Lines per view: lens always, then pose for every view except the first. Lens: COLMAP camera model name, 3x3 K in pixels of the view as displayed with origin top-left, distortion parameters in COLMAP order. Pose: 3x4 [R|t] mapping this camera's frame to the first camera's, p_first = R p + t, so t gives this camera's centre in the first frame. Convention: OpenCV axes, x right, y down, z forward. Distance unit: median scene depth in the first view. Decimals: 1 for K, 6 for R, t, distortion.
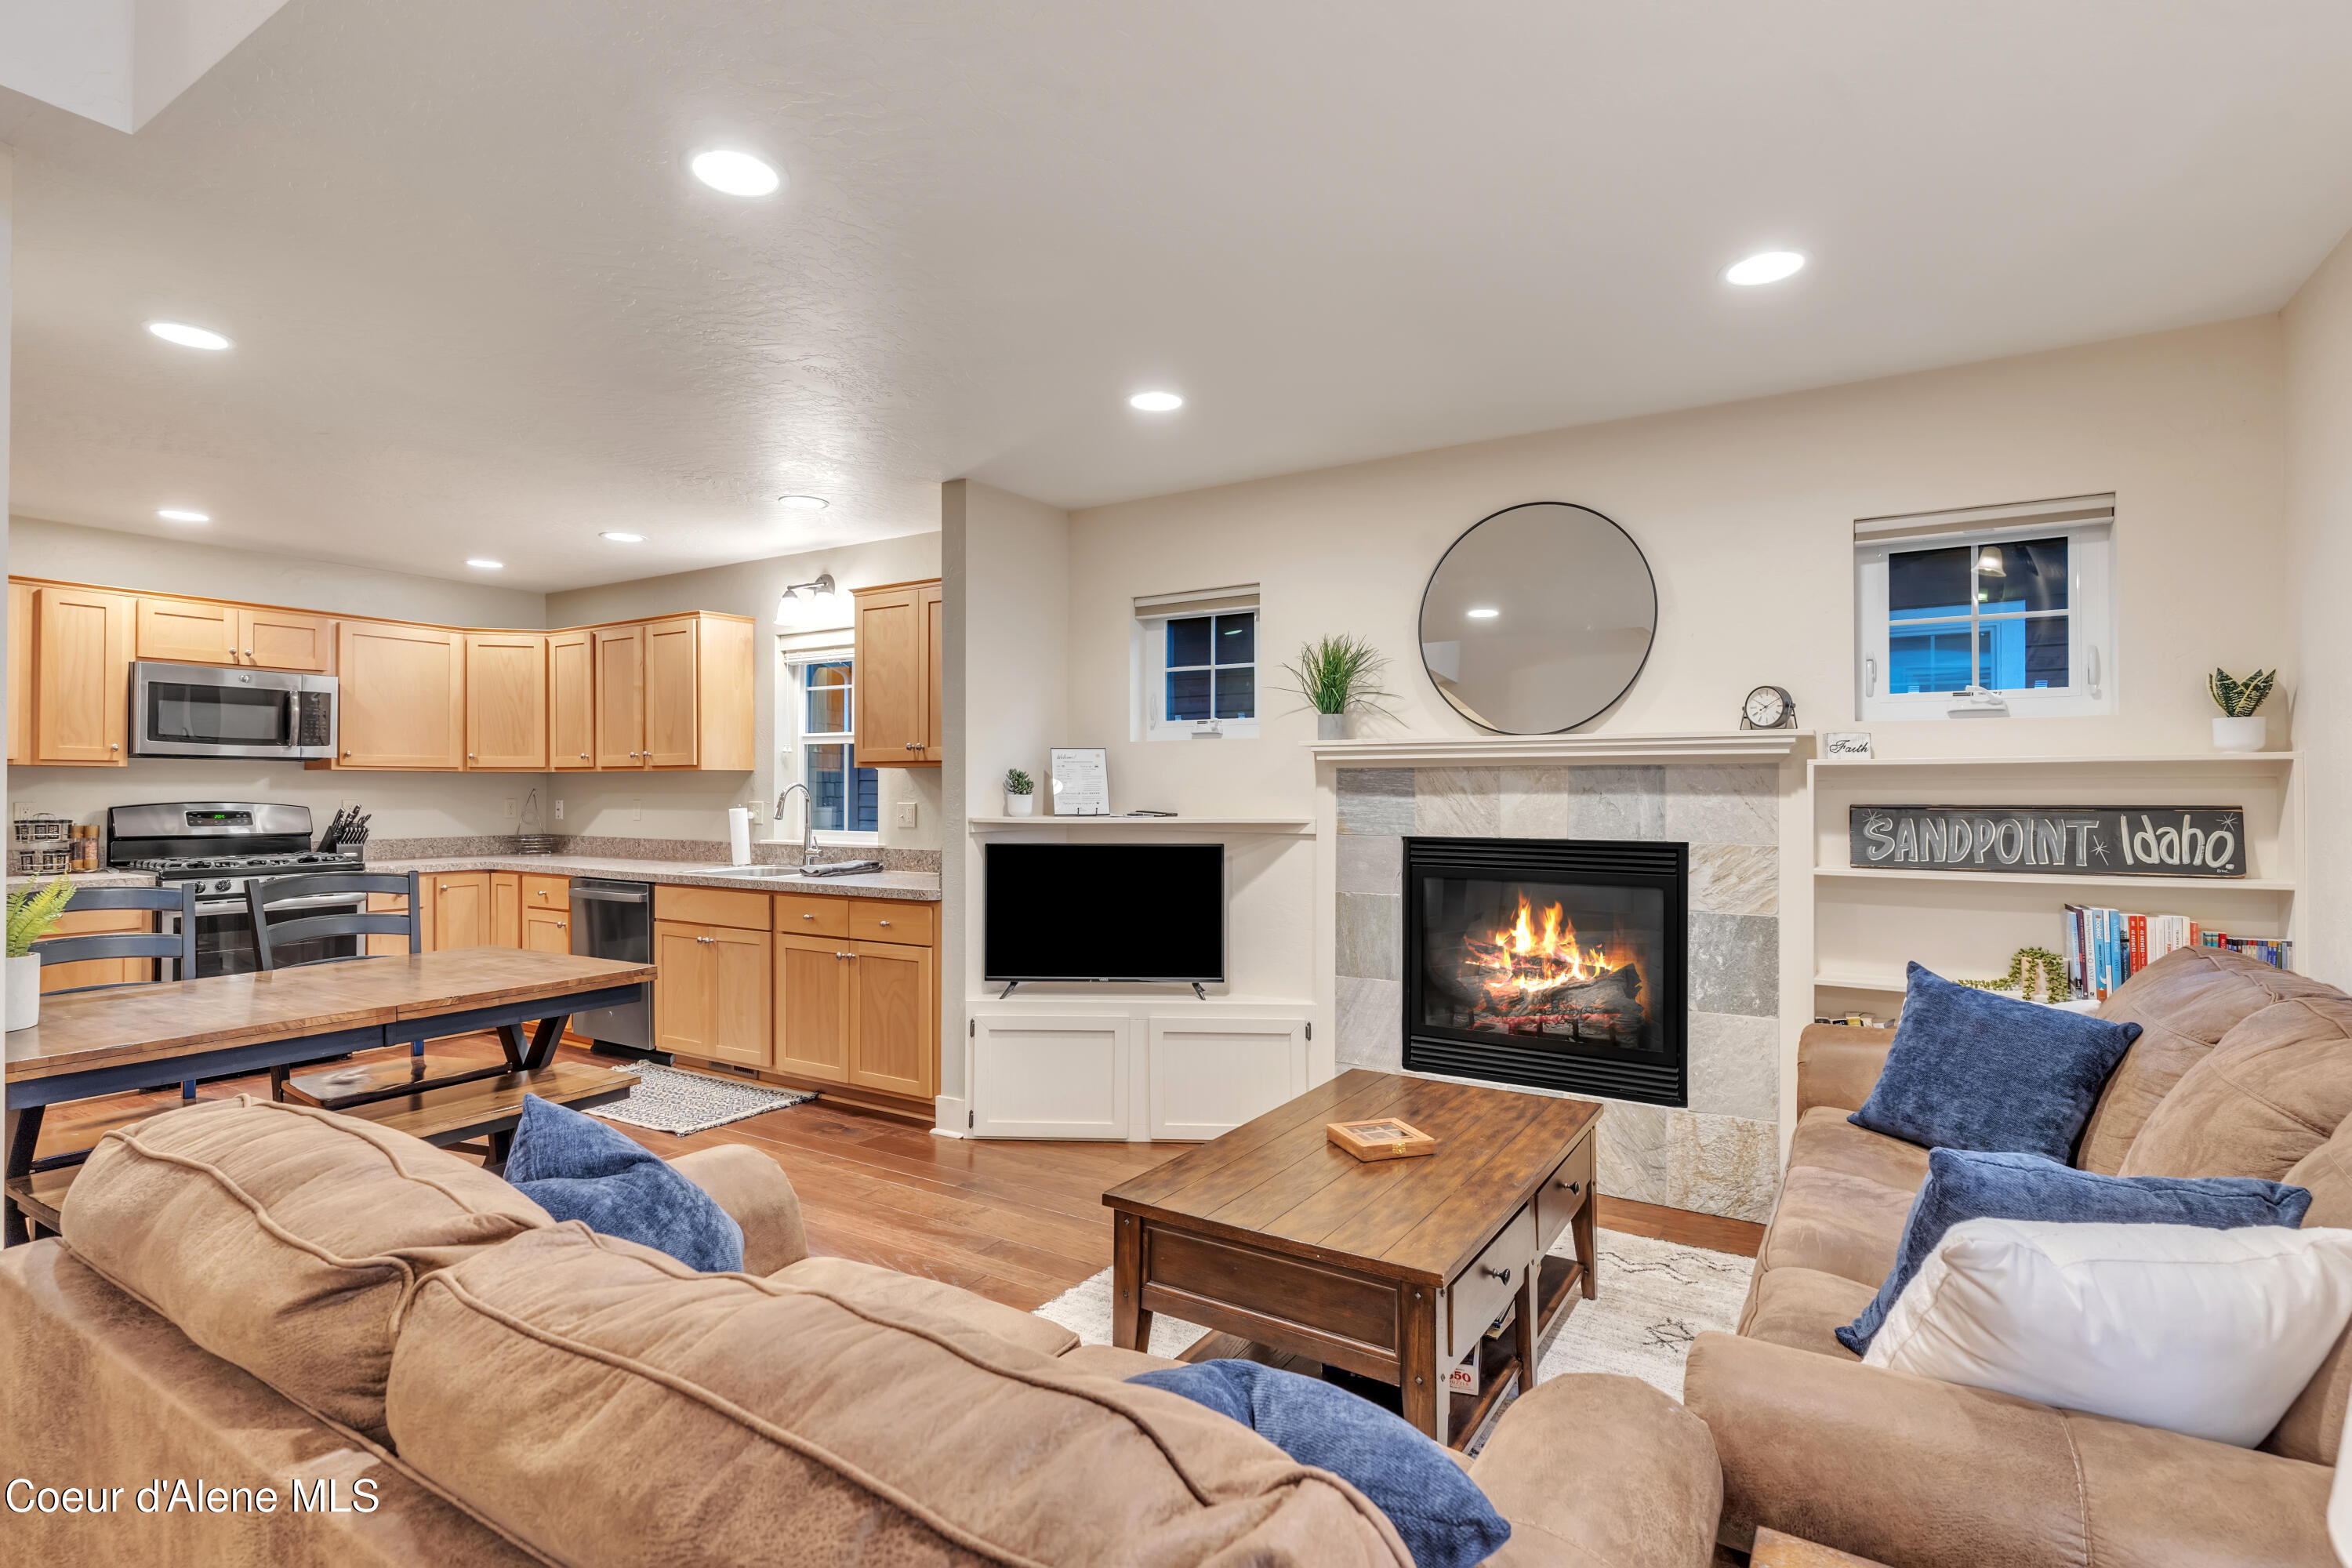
lens RADIAL K [[1140.3, 0, 1171.3], [0, 1140.3, 778.5], [0, 0, 1]] dist [0.001004, 0.000036]
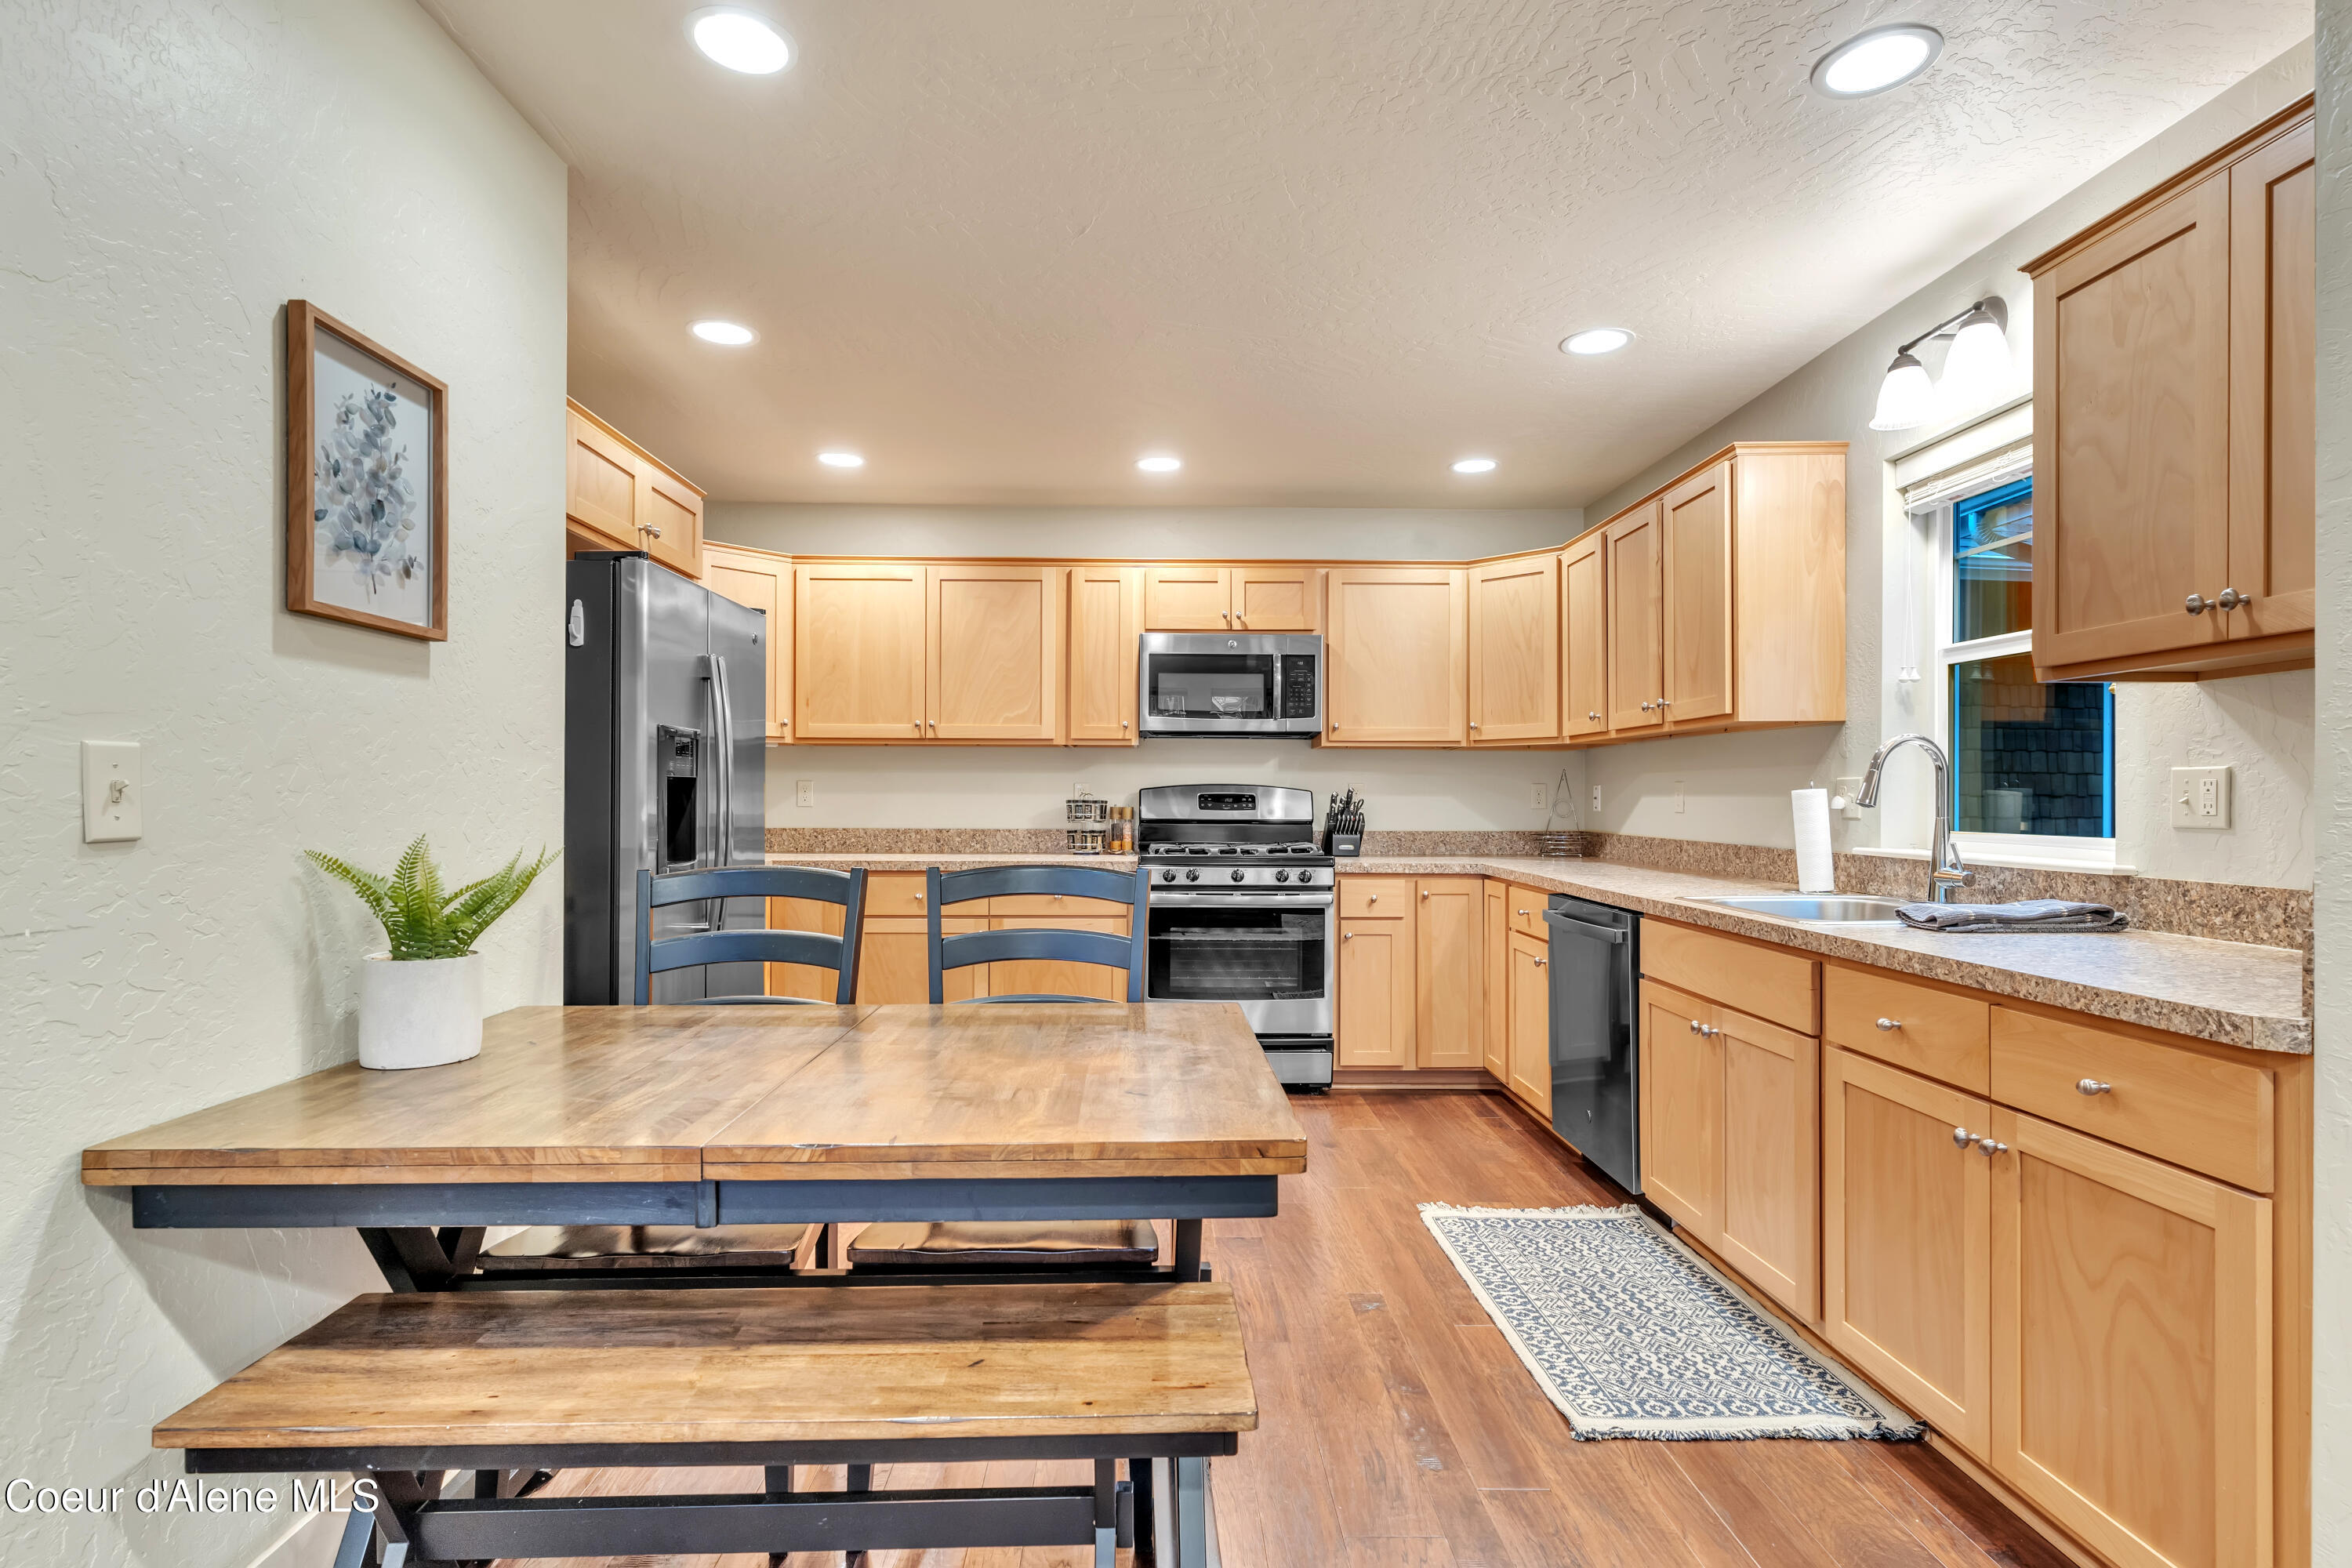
lens RADIAL K [[1150.4, 0, 1166.4], [0, 1150.4, 799.4], [0, 0, 1]] dist [0.001916, 0.000267]
pose [[0.549766, 0.001899, -0.835316, -0.108901], [0.006009, 0.999963, 0.006229, 0.033151], [0.835297, -0.008444, 0.549734, 0.555129]]
